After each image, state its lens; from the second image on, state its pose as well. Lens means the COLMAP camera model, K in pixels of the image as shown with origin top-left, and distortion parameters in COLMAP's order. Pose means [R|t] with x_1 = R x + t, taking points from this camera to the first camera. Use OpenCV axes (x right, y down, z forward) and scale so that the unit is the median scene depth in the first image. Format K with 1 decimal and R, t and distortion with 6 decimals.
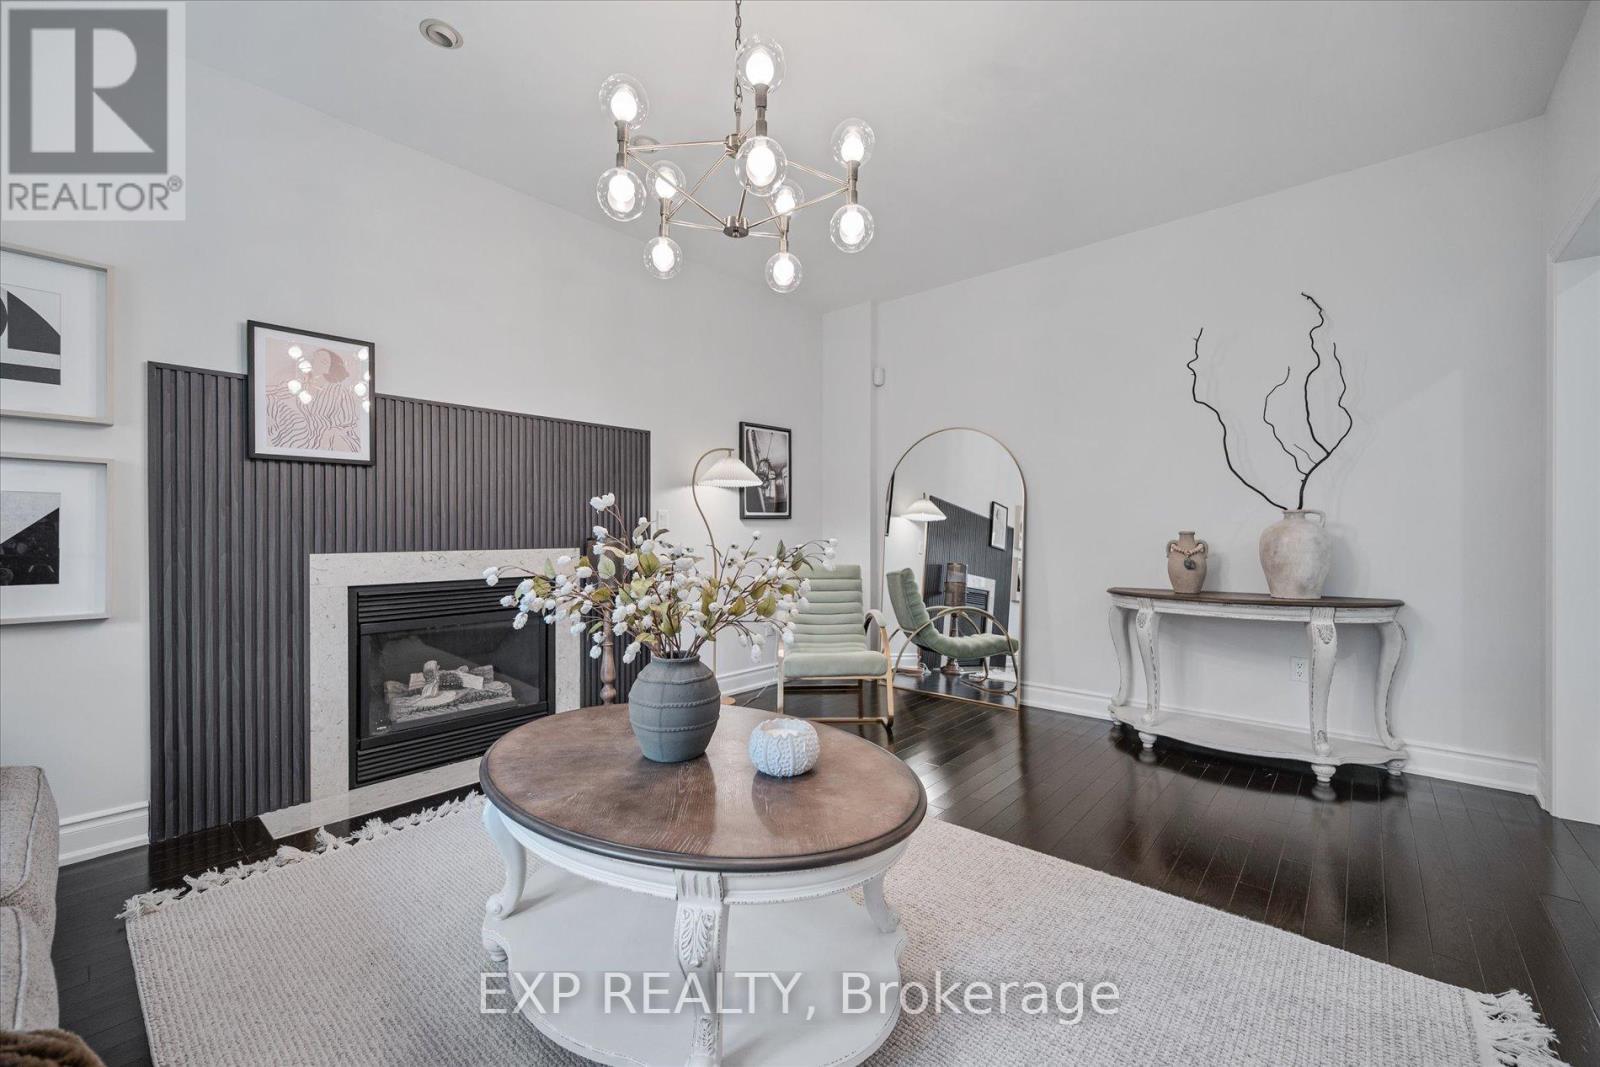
lens RADIAL K [[659.2, 0, 803.4], [0, 659.2, 530.1], [0, 0, 1]] dist [0.004188, 0.000397]
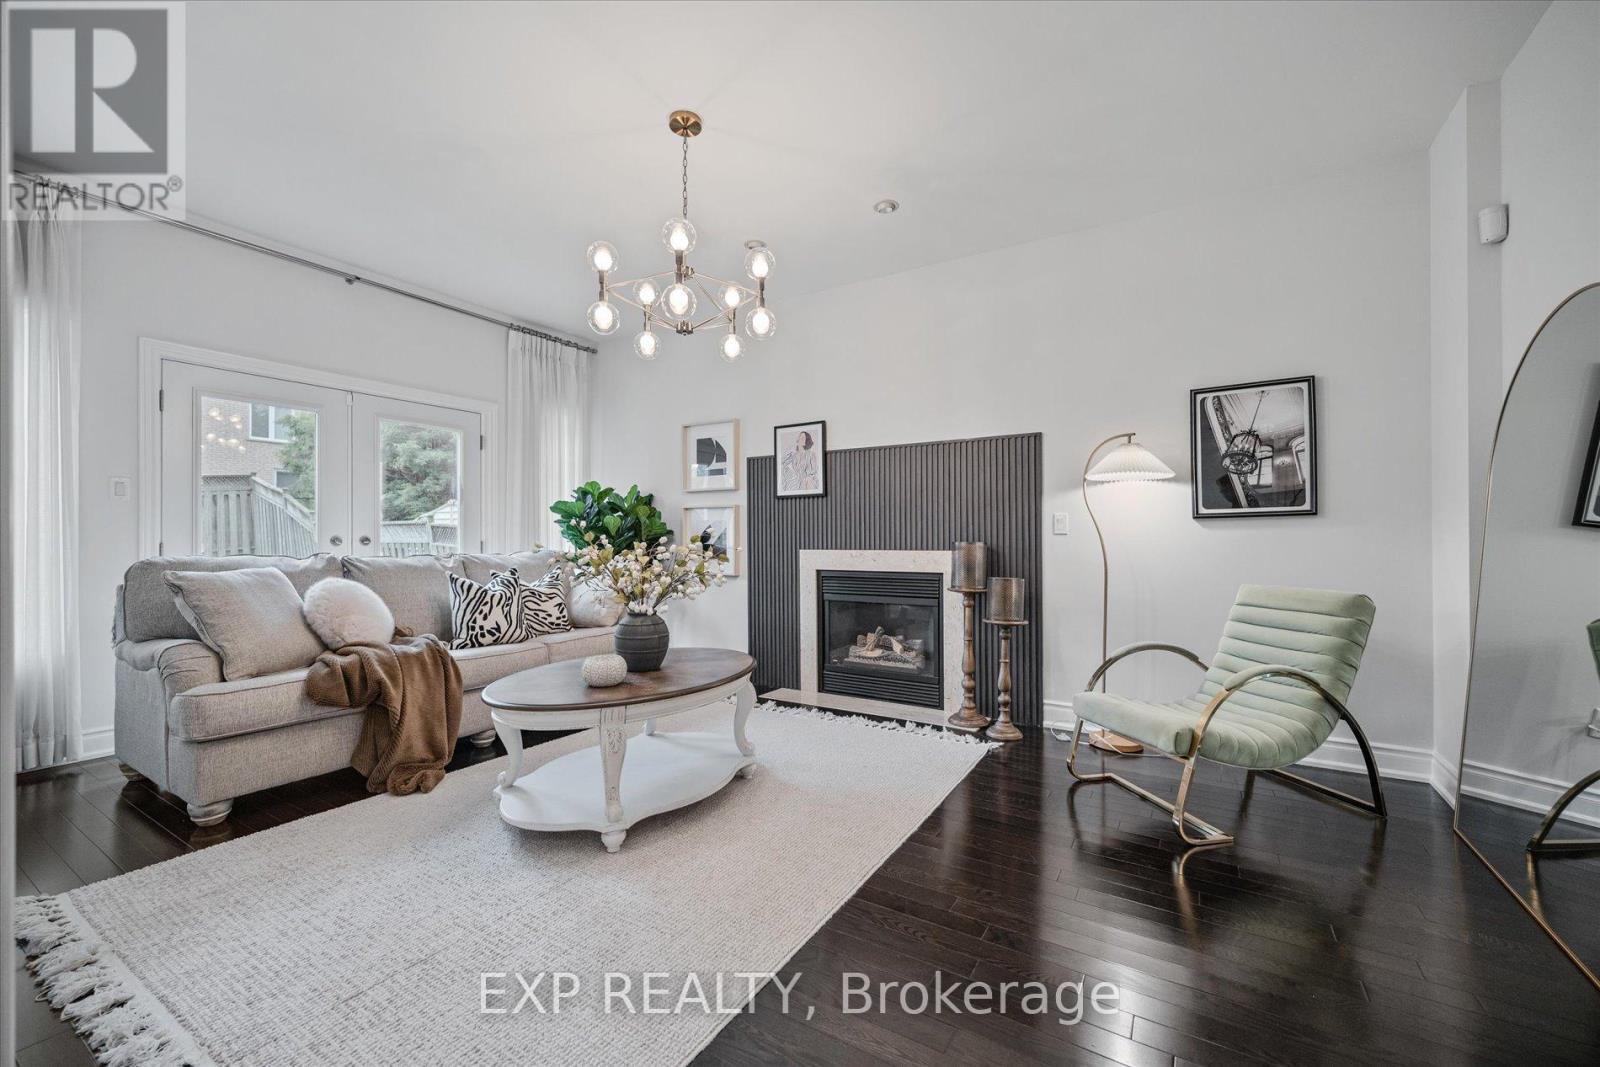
lens RADIAL K [[659.2, 0, 798.8], [0, 659.2, 538.6], [0, 0, 1]] dist [0.004188, 0.000397]
pose [[0.144673, 0.002961, -0.989475, 0.879447], [0.007202, 0.999966, 0.004045, -0.000511], [0.989453, -0.007711, 0.144647, 0.661291]]
